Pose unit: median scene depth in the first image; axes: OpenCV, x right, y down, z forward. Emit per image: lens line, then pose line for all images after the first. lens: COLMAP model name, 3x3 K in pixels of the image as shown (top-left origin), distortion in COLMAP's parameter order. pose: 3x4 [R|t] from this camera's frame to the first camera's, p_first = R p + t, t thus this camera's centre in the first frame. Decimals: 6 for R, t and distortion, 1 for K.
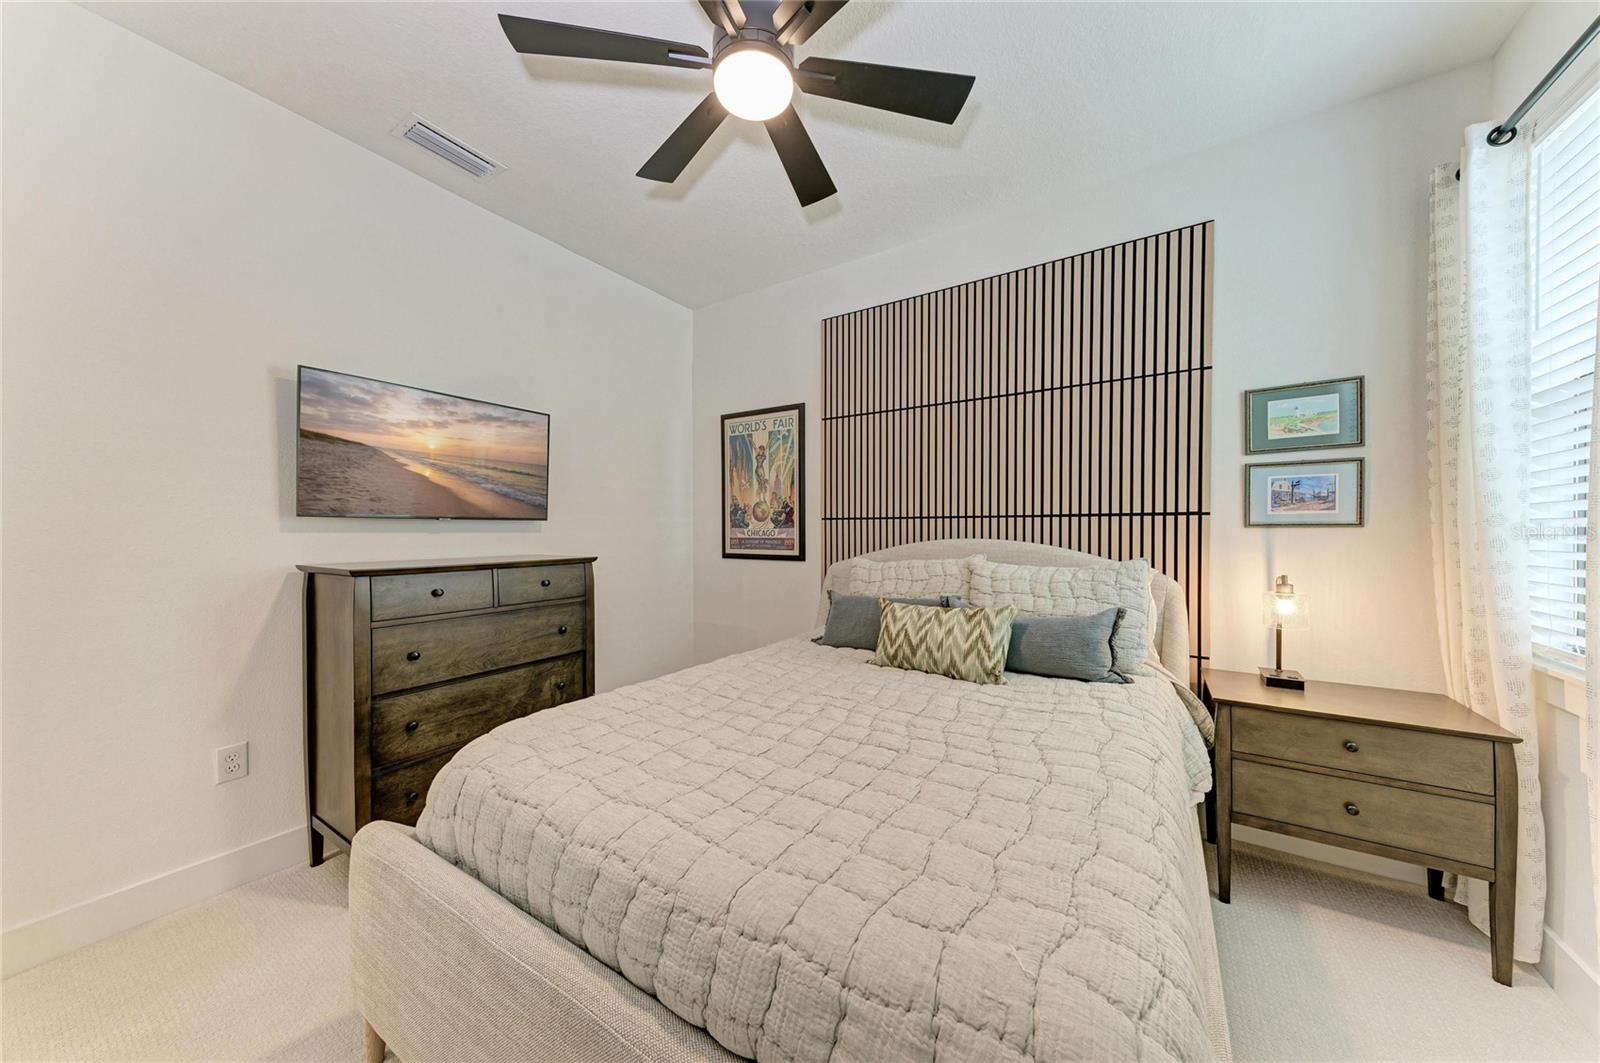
lens RADIAL K [[538.3, 0, 802.7], [0, 538.3, 531.4], [0, 0, 1]] dist [0.020942, -0.003333]
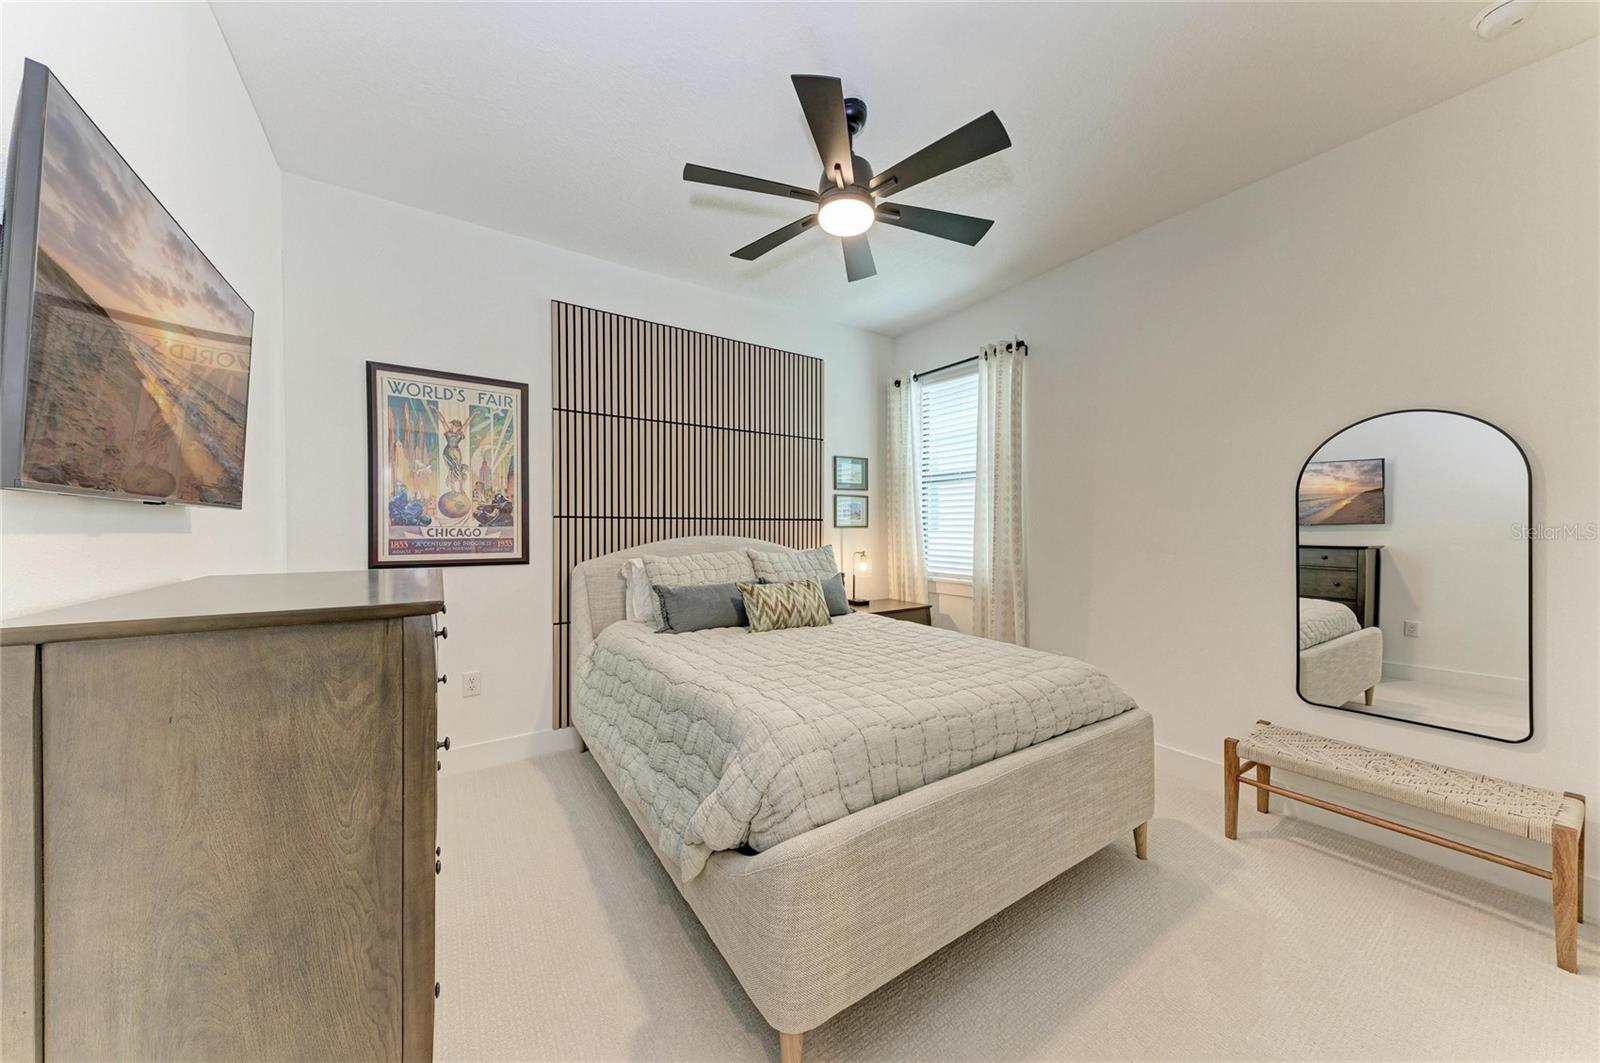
lens RADIAL K [[538.3, 0, 801.0], [0, 538.3, 532.2], [0, 0, 1]] dist [0.020942, -0.003333]
pose [[0.396851, -0.002982, 0.917878, -0.622661], [0.002279, 0.999995, 0.002263, 0.002080], [-0.917880, 0.001193, 0.396856, 0.237656]]
